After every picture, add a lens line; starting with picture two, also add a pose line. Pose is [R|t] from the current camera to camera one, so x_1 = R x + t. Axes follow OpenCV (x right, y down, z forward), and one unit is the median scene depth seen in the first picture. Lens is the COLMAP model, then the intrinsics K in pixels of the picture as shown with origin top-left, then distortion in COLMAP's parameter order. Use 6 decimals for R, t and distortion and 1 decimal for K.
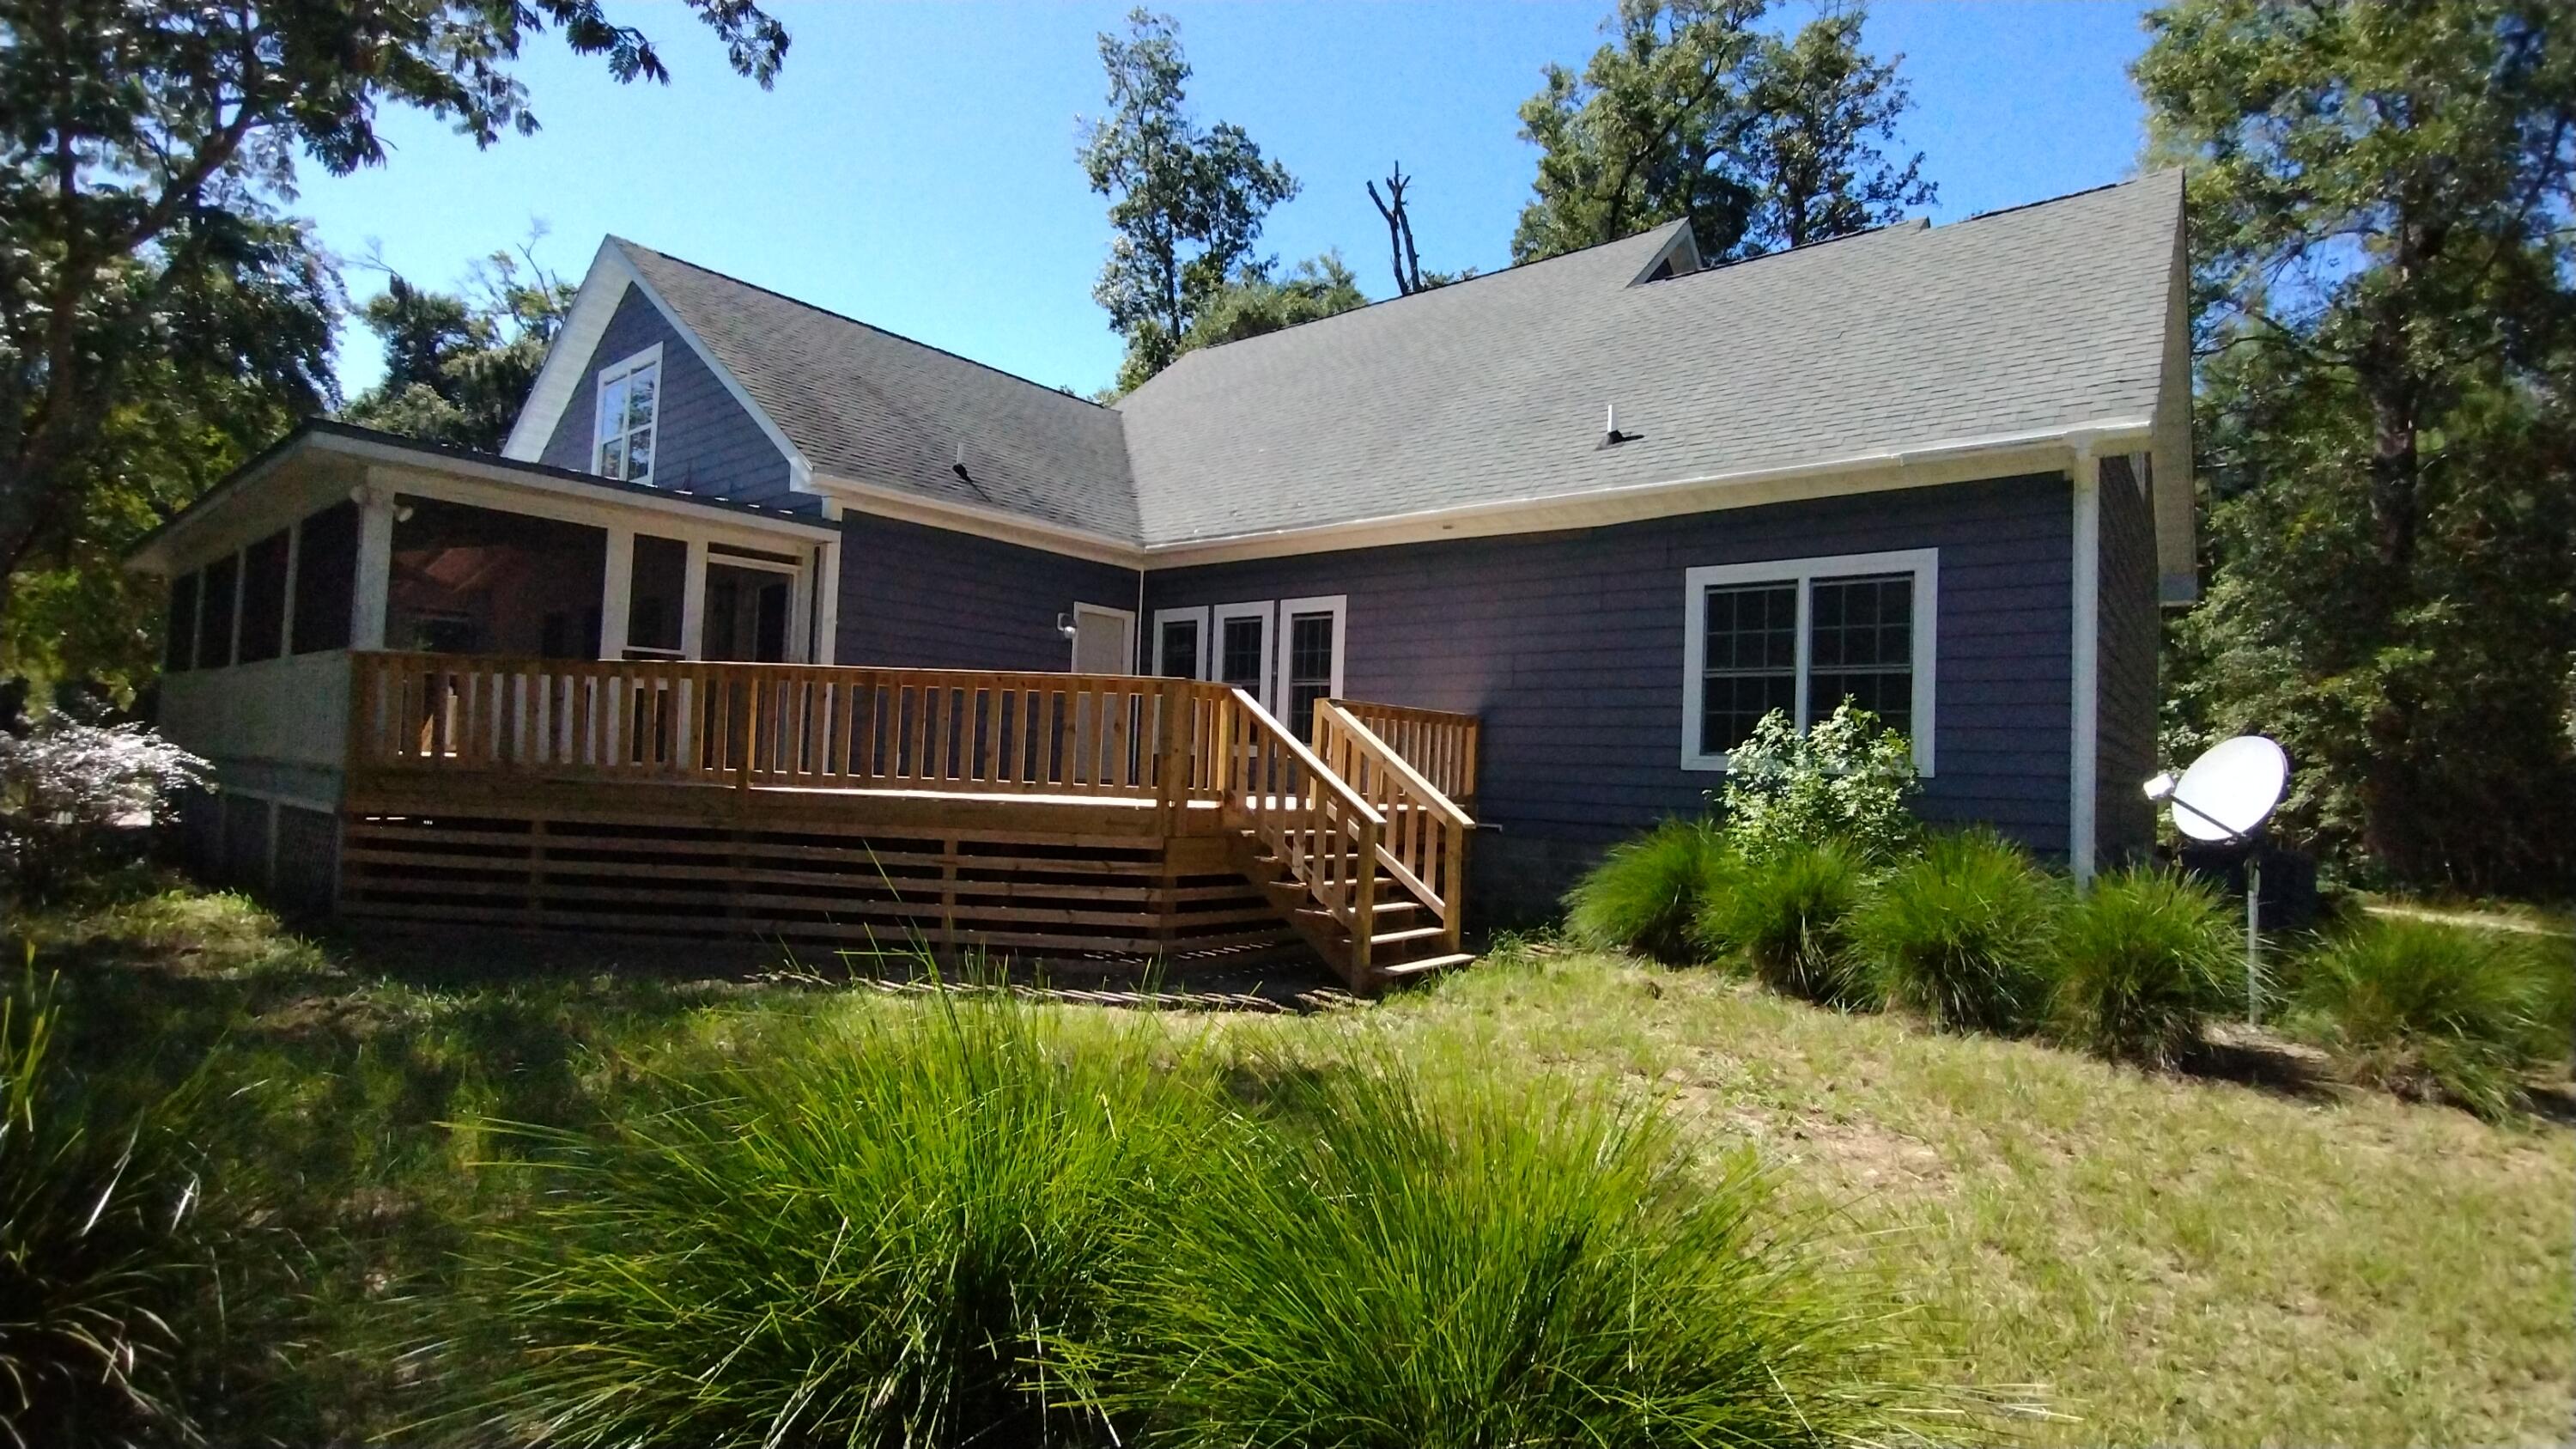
lens RADIAL K [[1174.0, 0, 1288.4], [0, 1174.0, 721.2], [0, 0, 1]] dist [-0.010754, 0.001106]
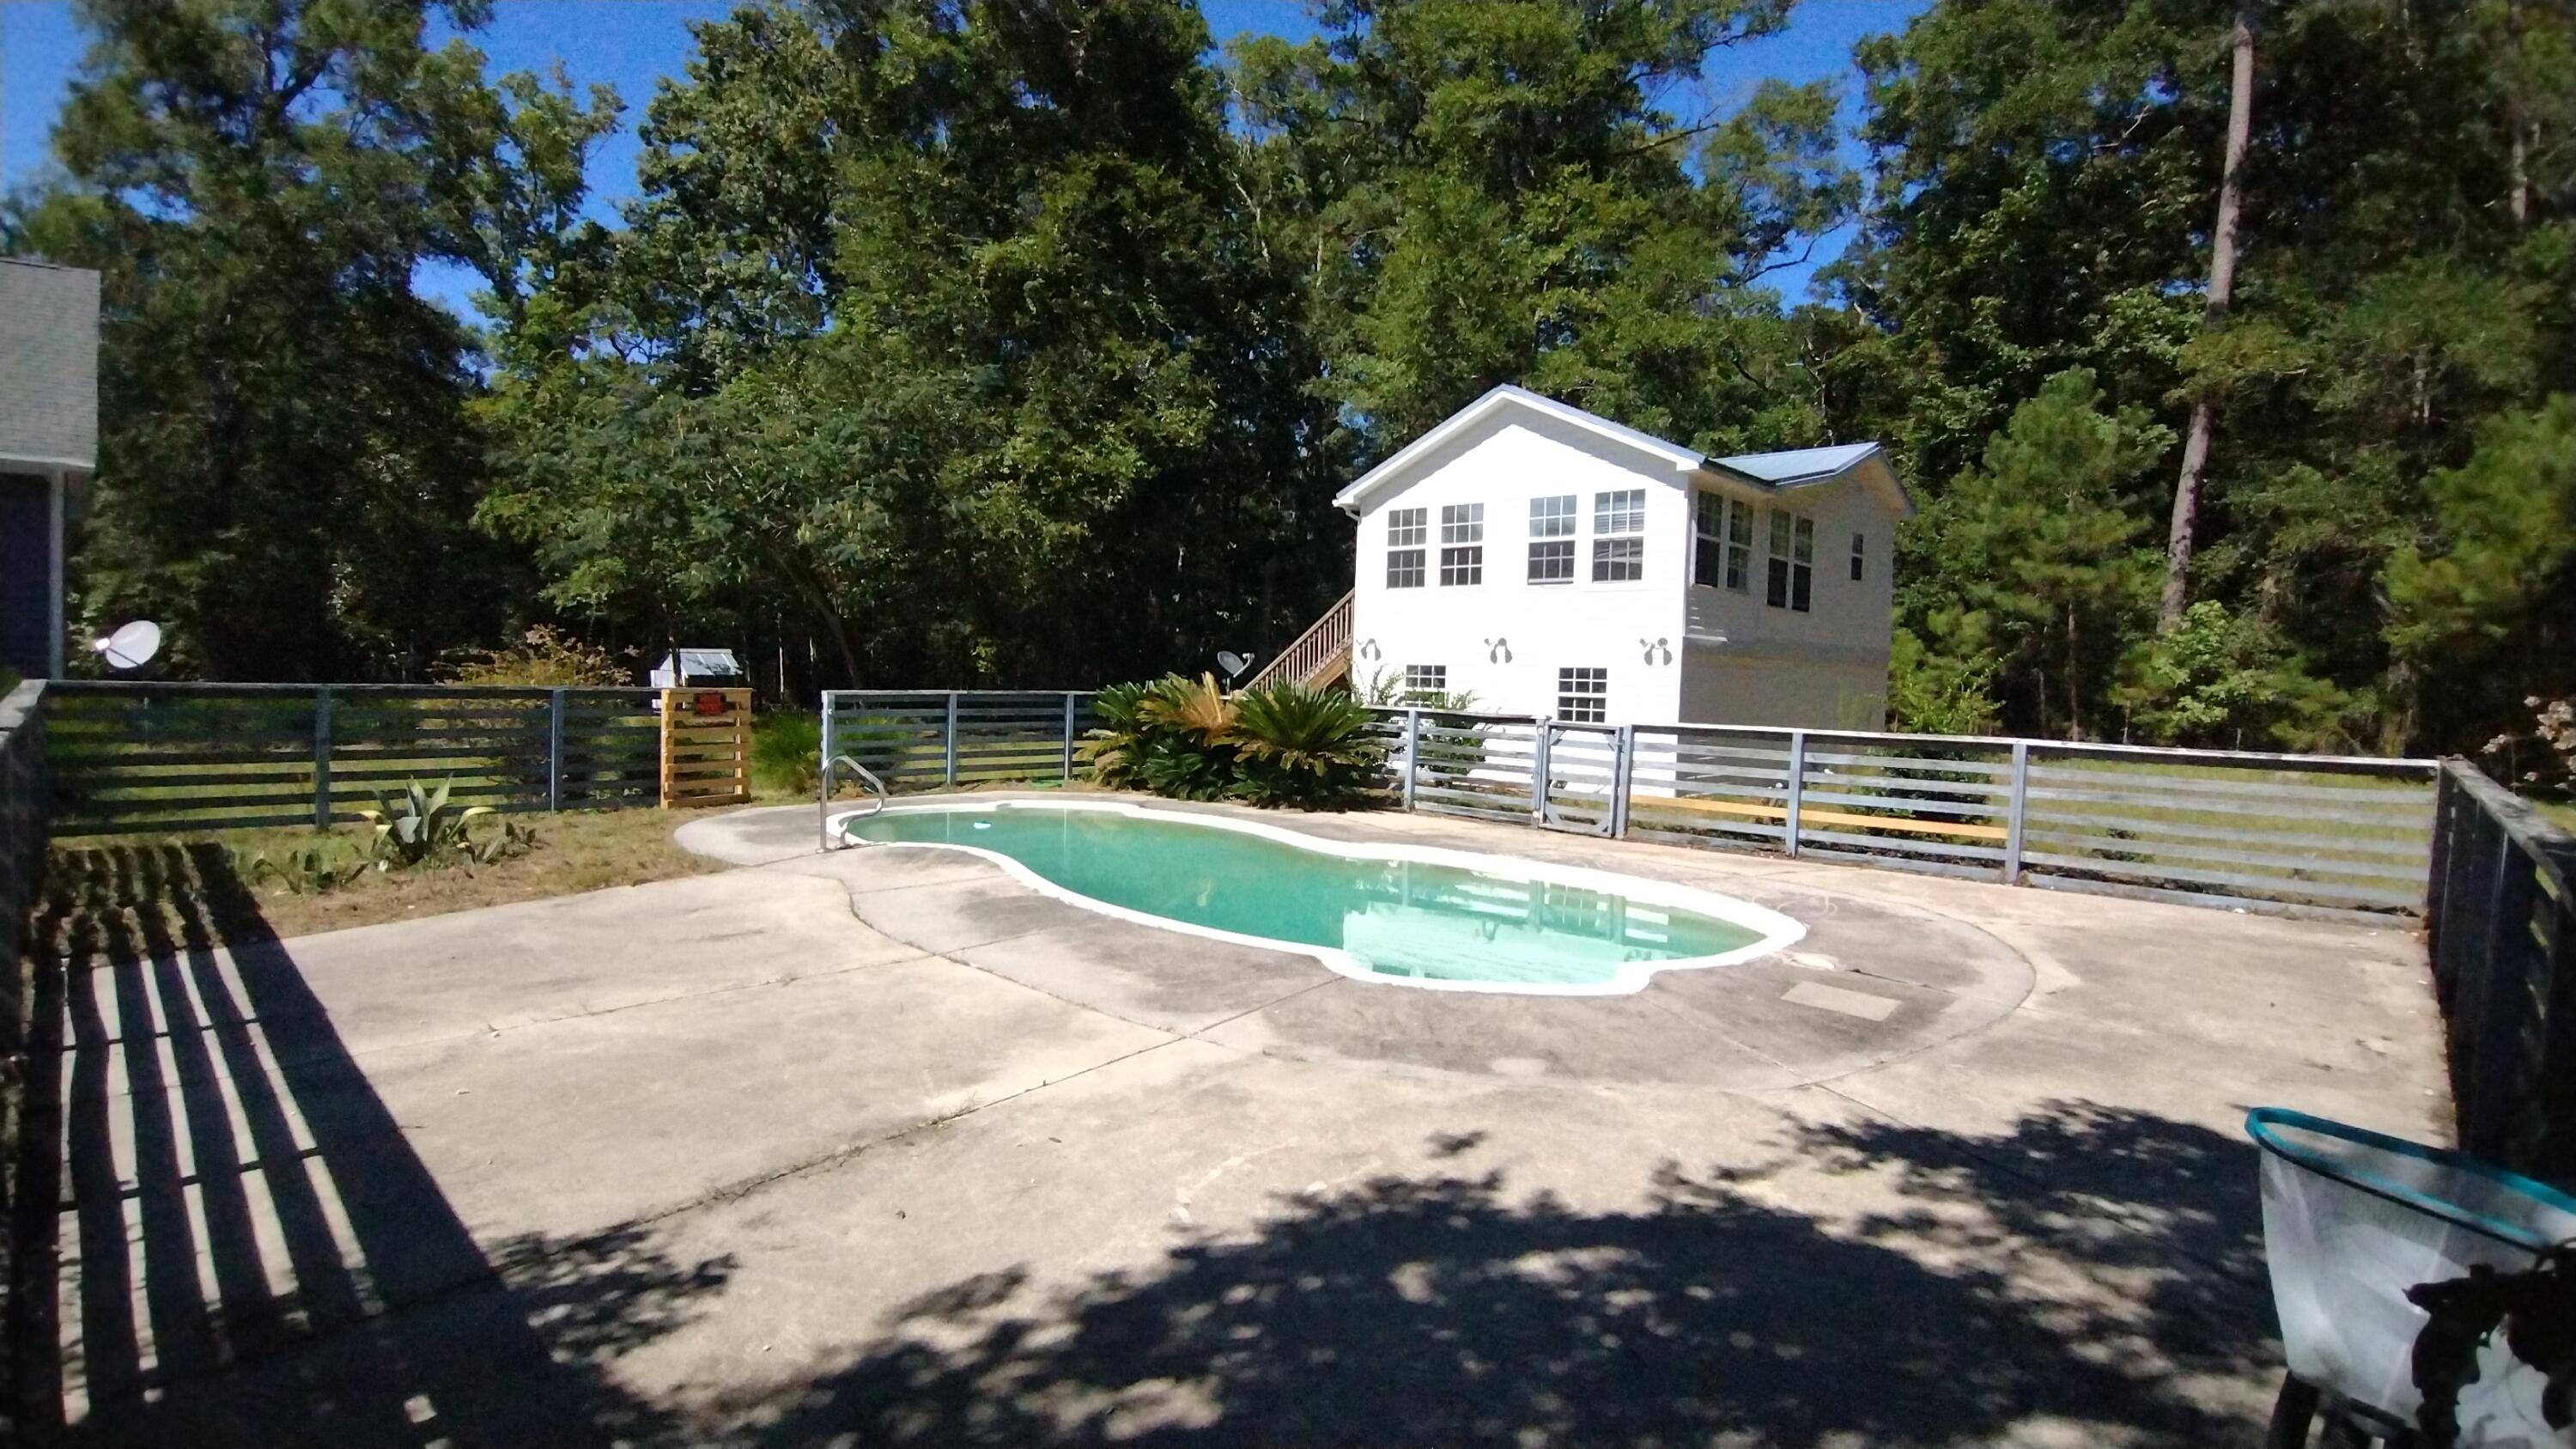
lens RADIAL K [[1174.0, 0, 1286.0], [0, 1174.0, 720.0], [0, 0, 1]] dist [-0.010754, 0.001106]
pose [[0.069026, -0.051219, 0.996299, -0.594408], [-0.092263, 0.994073, 0.057497, -0.061919], [-0.993339, -0.095891, 0.063891, -0.634403]]
